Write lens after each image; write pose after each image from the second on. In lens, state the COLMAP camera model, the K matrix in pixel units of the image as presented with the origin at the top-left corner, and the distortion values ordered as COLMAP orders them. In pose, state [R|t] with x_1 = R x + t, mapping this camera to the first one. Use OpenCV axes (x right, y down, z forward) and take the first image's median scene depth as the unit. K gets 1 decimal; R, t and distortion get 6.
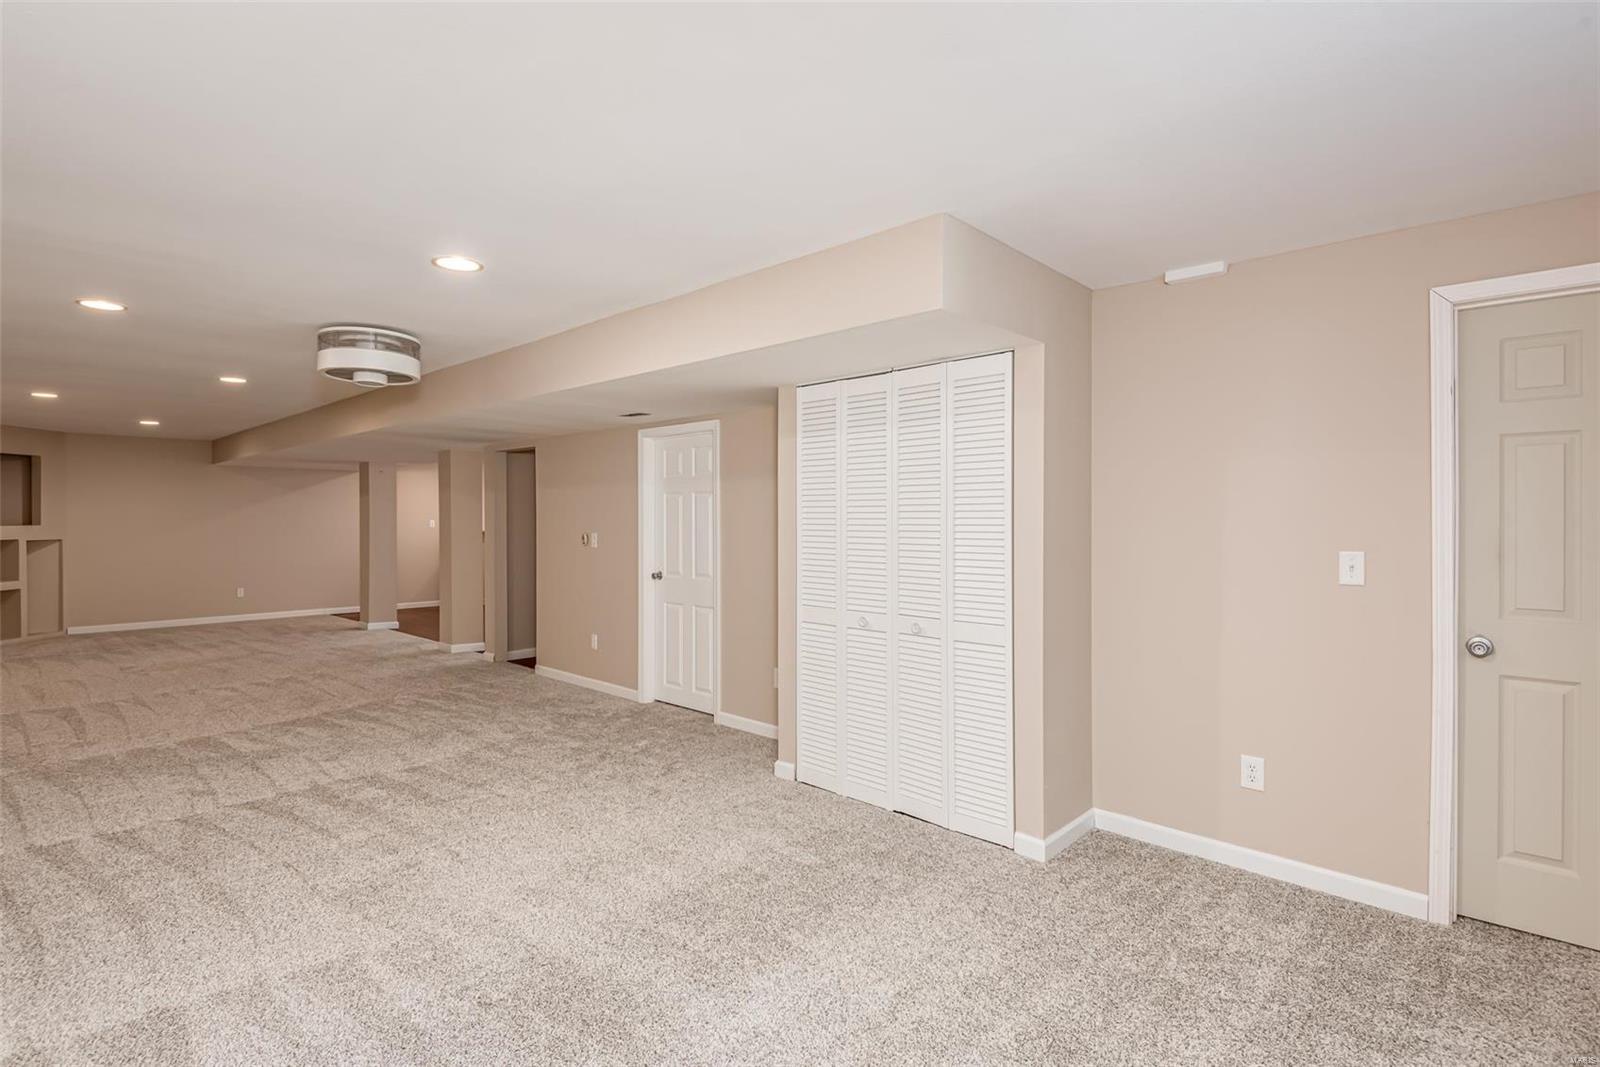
lens RADIAL K [[791.5, 0, 806.3], [0, 791.5, 516.8], [0, 0, 1]] dist [0.006545, -0.005891]
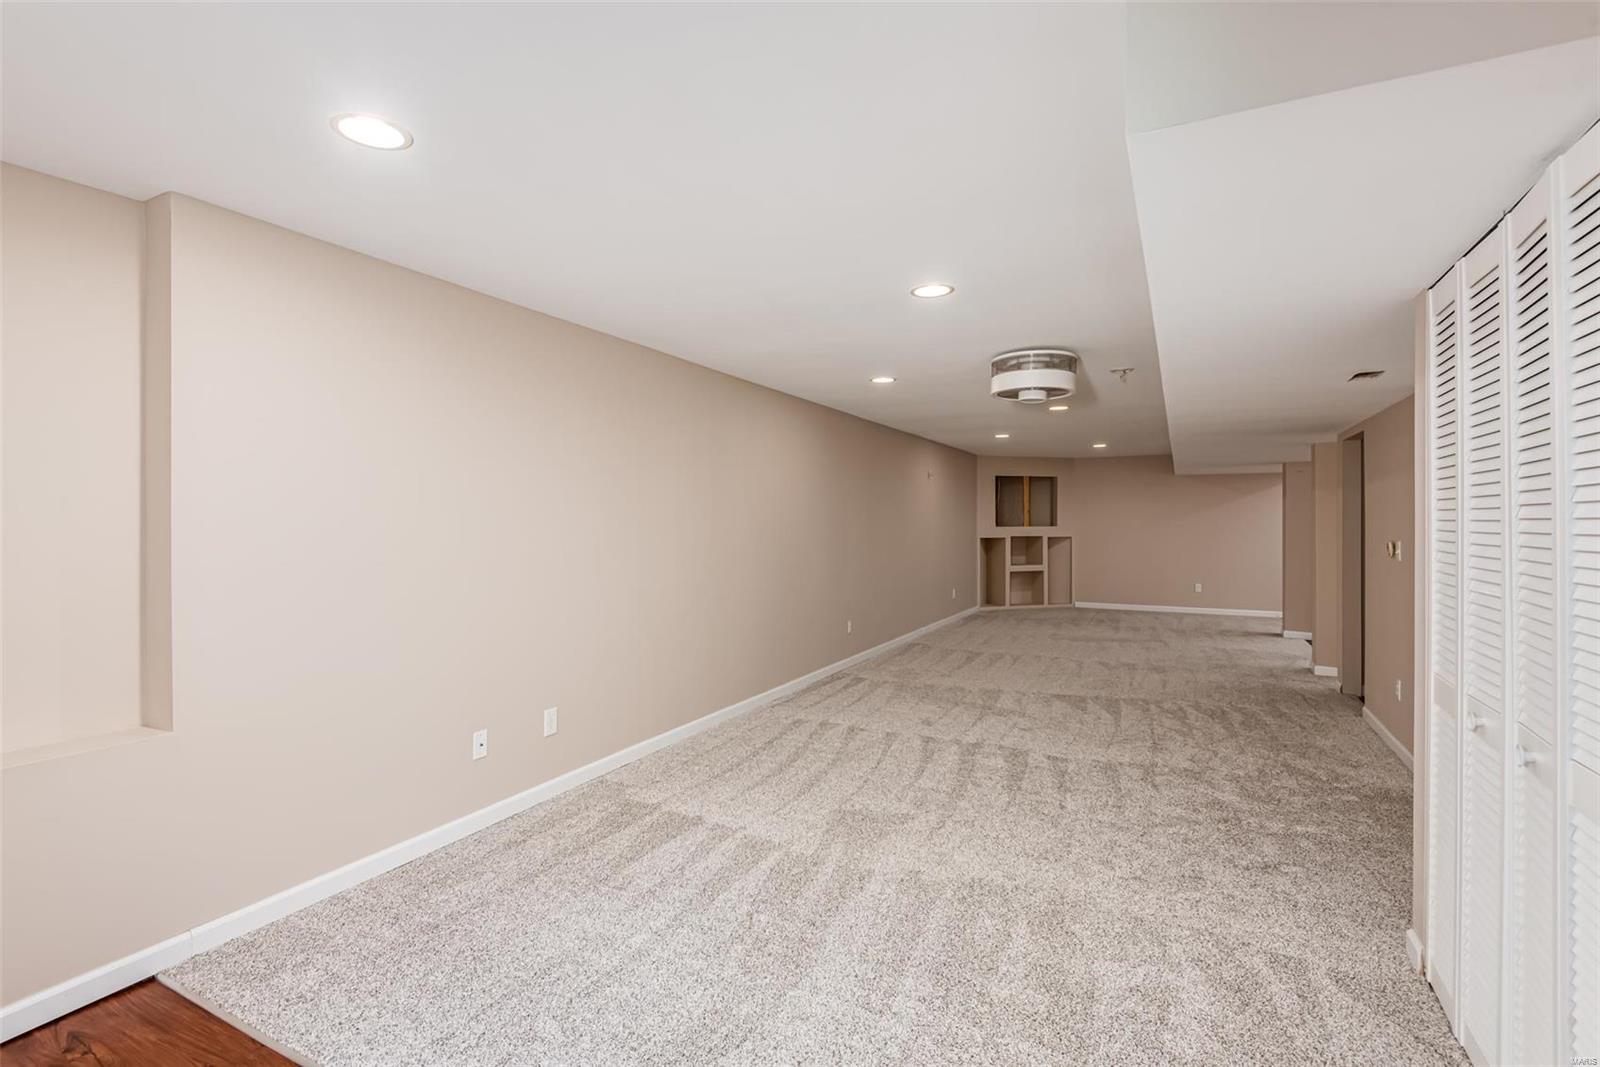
lens RADIAL K [[755.2, 0, 803.9], [0, 755.2, 533.4], [0, 0, 1]] dist [0.009385, -0.004706]
pose [[0.281766, 0.023052, -0.959206, 0.385069], [-0.010858, 0.999724, 0.020837, -0.000354], [0.959422, 0.004544, 0.281939, 0.400215]]
